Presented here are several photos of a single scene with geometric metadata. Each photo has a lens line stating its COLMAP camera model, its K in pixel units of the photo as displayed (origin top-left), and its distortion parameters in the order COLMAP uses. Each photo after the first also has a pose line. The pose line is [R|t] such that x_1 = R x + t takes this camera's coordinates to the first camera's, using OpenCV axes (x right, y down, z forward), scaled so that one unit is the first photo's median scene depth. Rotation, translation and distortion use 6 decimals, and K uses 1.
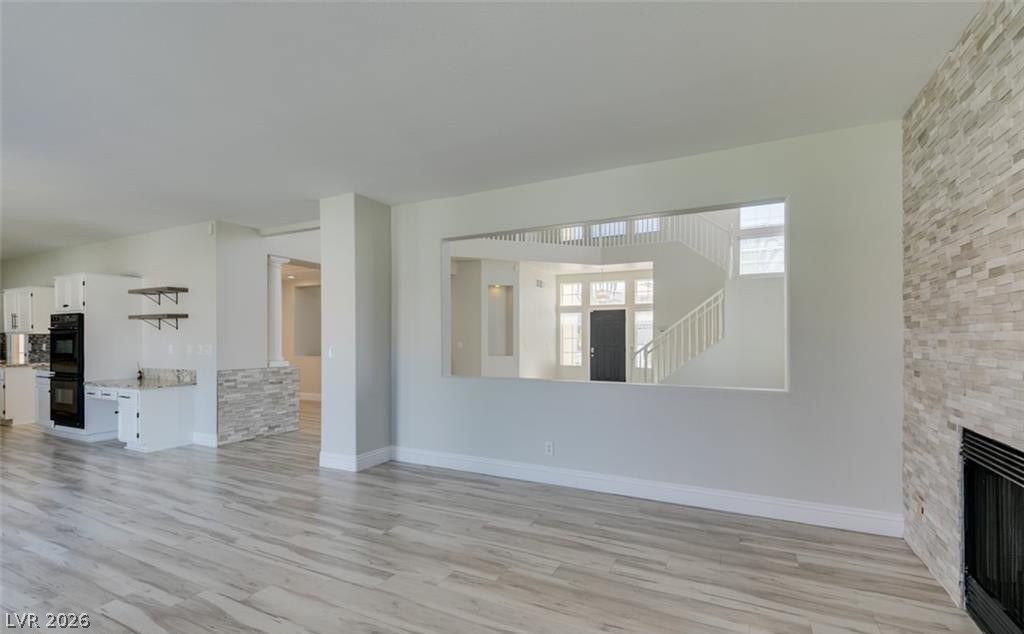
lens RADIAL K [[460.0, 0, 512.9], [0, 460.0, 337.8], [0, 0, 1]] dist [0.001821, -0.000201]
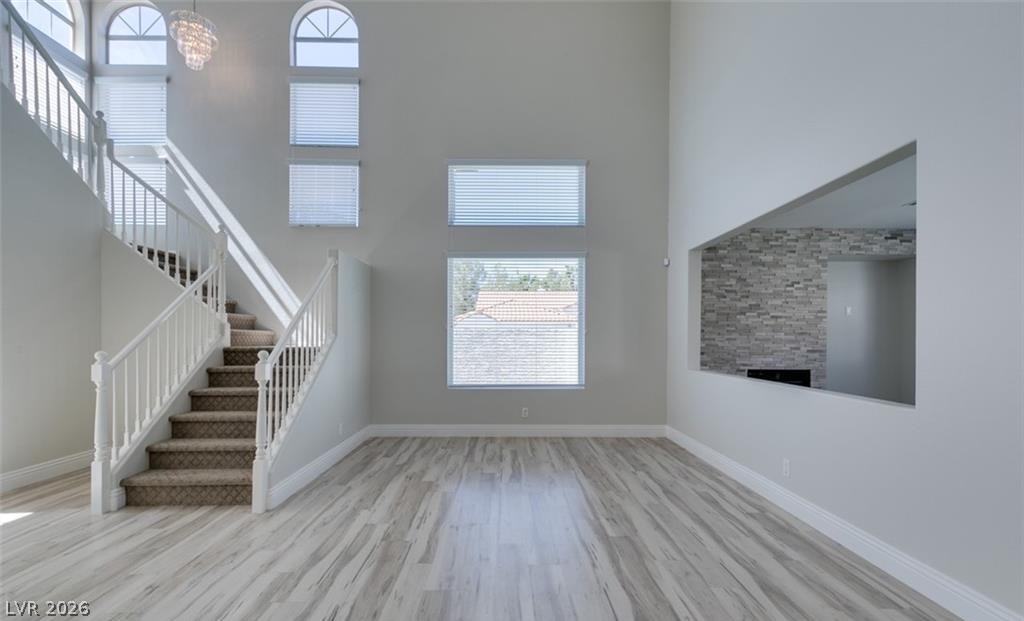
lens RADIAL K [[459.3, 0, 509.6], [0, 459.3, 340.6], [0, 0, 1]] dist [0.001458, 0.000380]
pose [[-0.455578, -0.005343, 0.890180, -0.311849], [-0.004978, 0.999982, 0.003454, 0.005918], [-0.890182, -0.002858, -0.455596, 1.343540]]
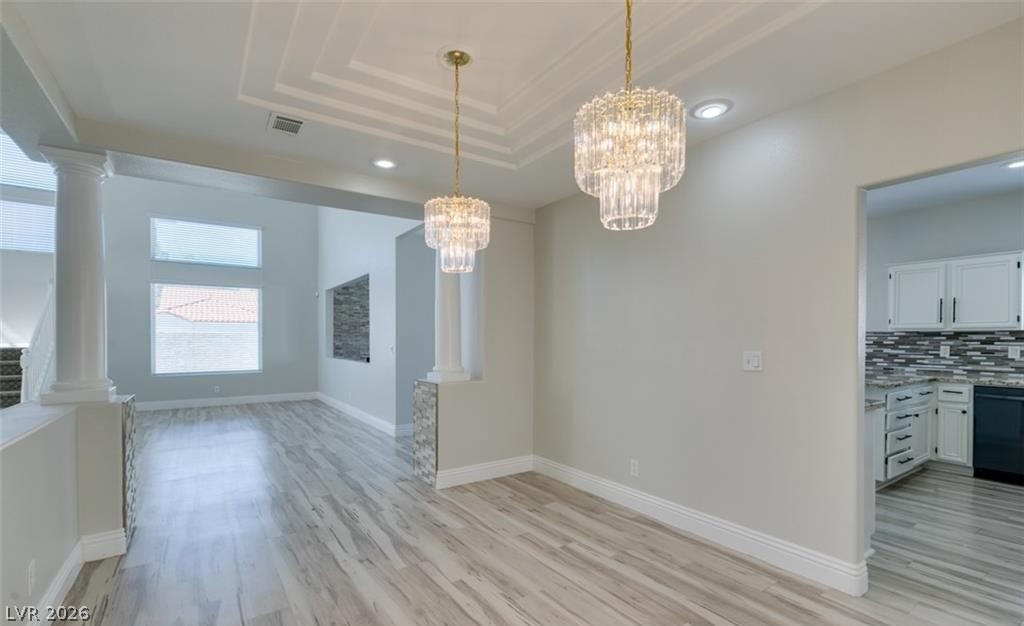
lens RADIAL K [[456.5, 0, 510.1], [0, 456.5, 344.7], [0, 0, 1]] dist [0.003814, -0.000316]
pose [[-0.873285, -0.005511, 0.487178, -1.028350], [-0.002081, 0.999969, 0.007581, 0.006140], [-0.487205, 0.005607, -0.873270, 1.709528]]
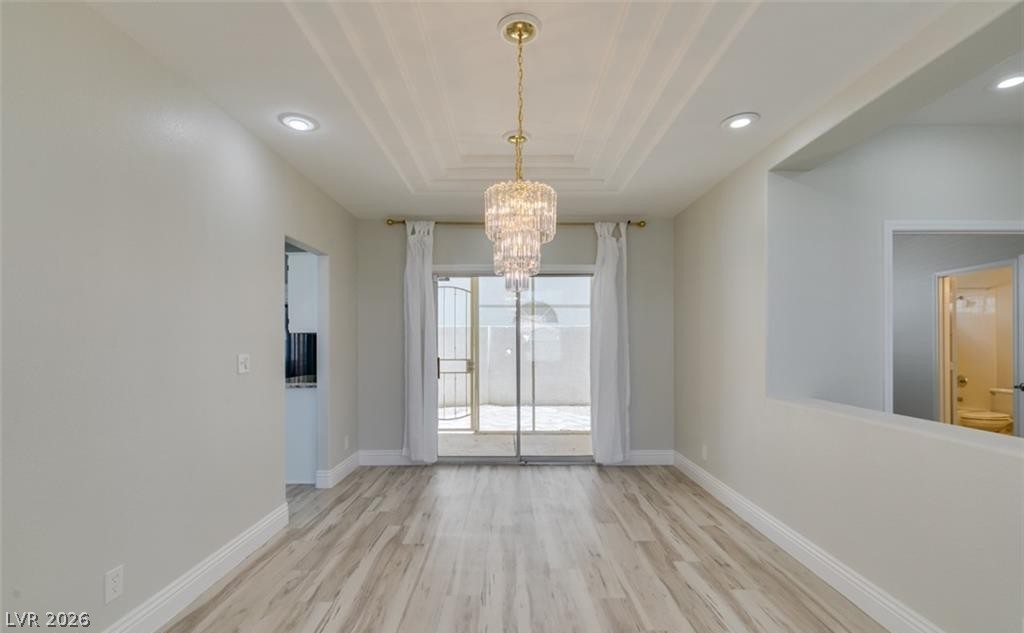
lens RADIAL K [[457.0, 0, 510.4], [0, 457.0, 343.6], [0, 0, 1]] dist [0.002817, -0.000426]
pose [[0.443189, 0.000793, -0.896428, -0.472940], [0.004843, 0.999983, 0.003279, 0.005445], [0.896415, -0.005795, 0.443177, 1.216031]]
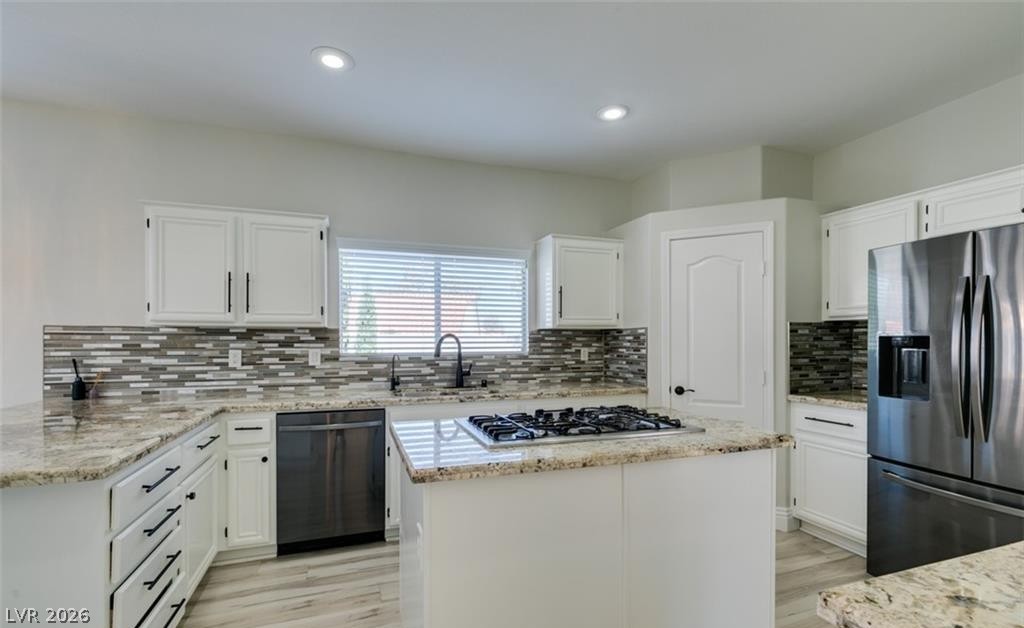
lens RADIAL K [[456.2, 0, 509.4], [0, 456.2, 341.9], [0, 0, 1]] dist [0.003813, 0.000443]
pose [[-0.694837, 0.005500, -0.719146, -1.153975], [0.003833, 0.999985, 0.003944, 0.002668], [0.719157, -0.000016, -0.694848, 1.191038]]
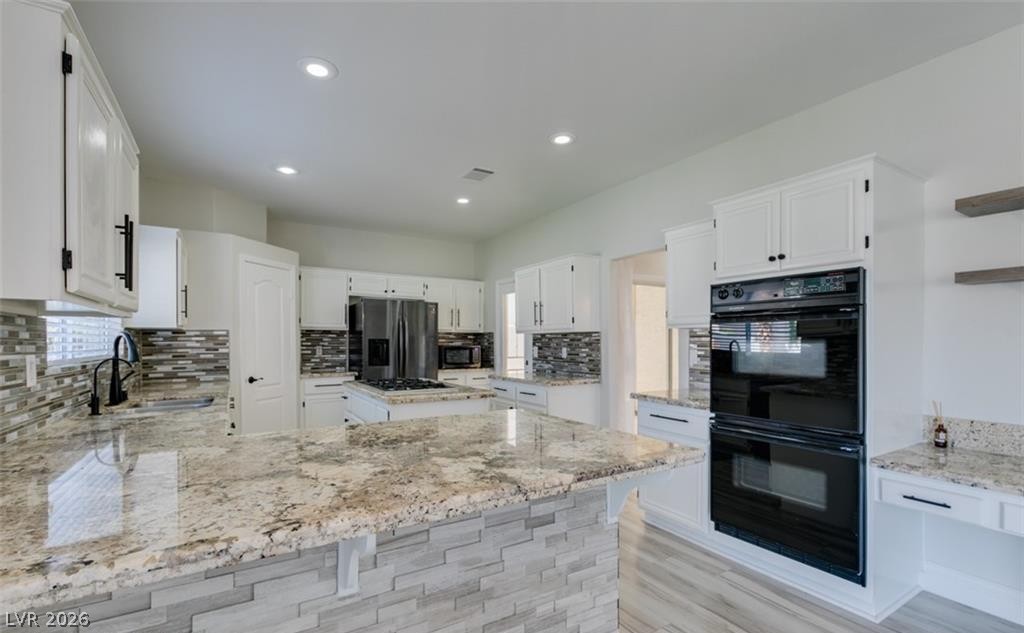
lens RADIAL K [[457.0, 0, 510.4], [0, 457.0, 343.6], [0, 0, 1]] dist [0.002817, -0.000426]
pose [[0.844131, 0.003306, -0.536127, -0.963936], [0.001099, 0.999968, 0.007897, 0.002848], [0.536136, -0.007256, 0.844100, 0.539595]]
